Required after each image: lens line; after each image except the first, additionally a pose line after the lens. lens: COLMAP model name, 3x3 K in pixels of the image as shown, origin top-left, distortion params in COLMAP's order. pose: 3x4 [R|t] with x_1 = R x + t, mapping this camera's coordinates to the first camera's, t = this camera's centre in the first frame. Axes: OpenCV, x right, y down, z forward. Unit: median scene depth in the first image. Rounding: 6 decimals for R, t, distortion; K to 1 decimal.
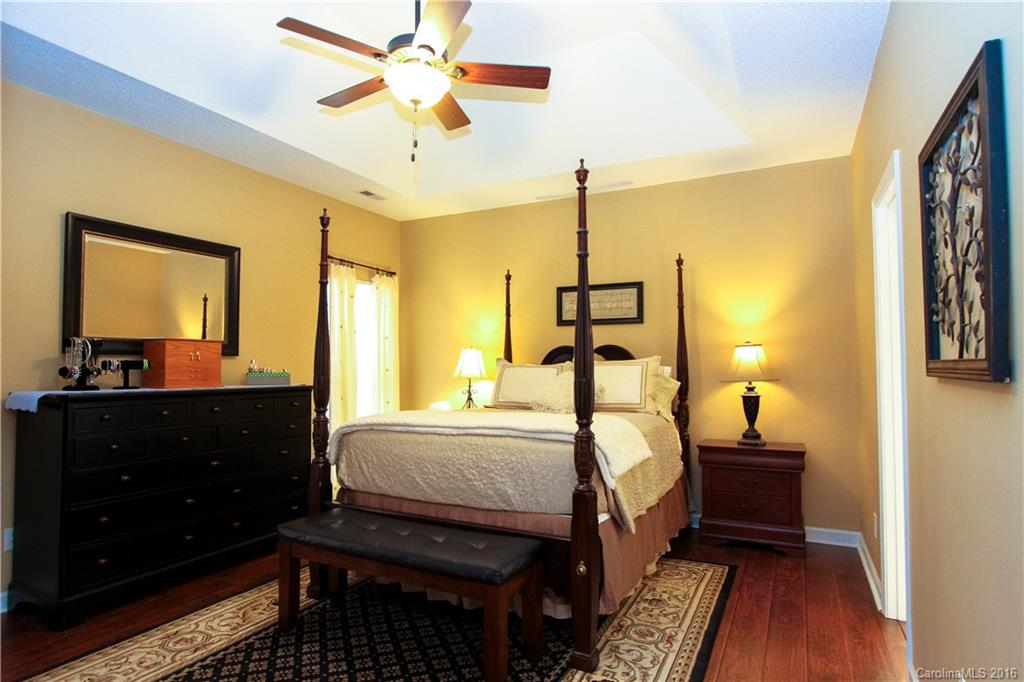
lens RADIAL K [[558.2, 0, 511.9], [0, 558.2, 348.6], [0, 0, 1]] dist [-0.015864, 0.001839]
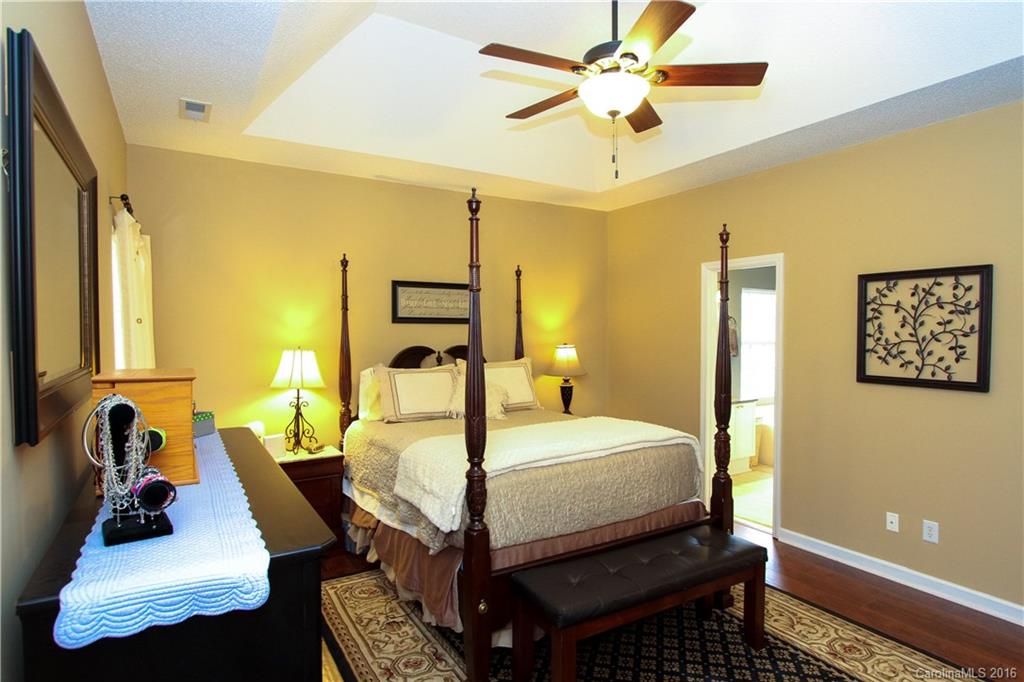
lens RADIAL K [[558.2, 0, 514.7], [0, 558.2, 336.7], [0, 0, 1]] dist [-0.015864, 0.001839]
pose [[0.525977, -0.006439, 0.850475, -0.637645], [-0.029831, 0.999216, 0.026014, -0.051787], [-0.849976, -0.039053, 0.525372, 0.380924]]
